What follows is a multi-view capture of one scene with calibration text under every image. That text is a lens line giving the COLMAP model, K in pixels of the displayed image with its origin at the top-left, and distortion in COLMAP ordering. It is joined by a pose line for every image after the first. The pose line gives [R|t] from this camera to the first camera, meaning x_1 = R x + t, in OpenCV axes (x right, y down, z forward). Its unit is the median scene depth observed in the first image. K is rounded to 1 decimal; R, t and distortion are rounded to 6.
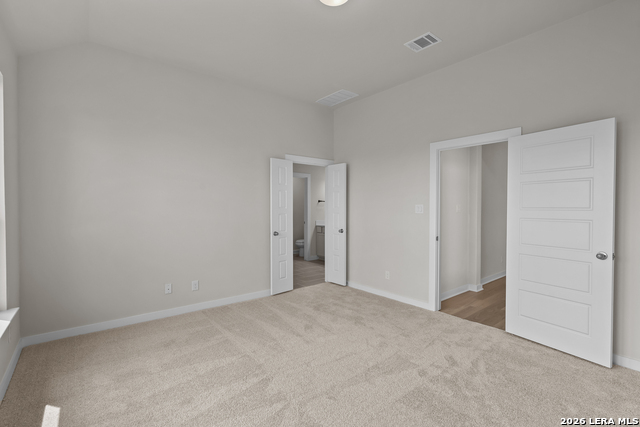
lens RADIAL K [[294.1, 0, 318.4], [0, 294.1, 208.6], [0, 0, 1]] dist [-0.000236, 0.000615]
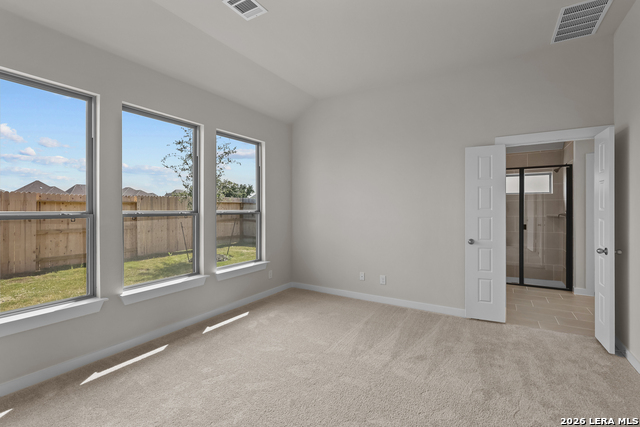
lens RADIAL K [[294.1, 0, 318.4], [0, 294.1, 208.6], [0, 0, 1]] dist [-0.000236, 0.000615]
pose [[0.337260, -0.004768, -0.941400, 0.532686], [-0.001539, 0.999983, -0.005616, 0.000409], [0.941410, 0.003343, 0.337247, 0.394137]]
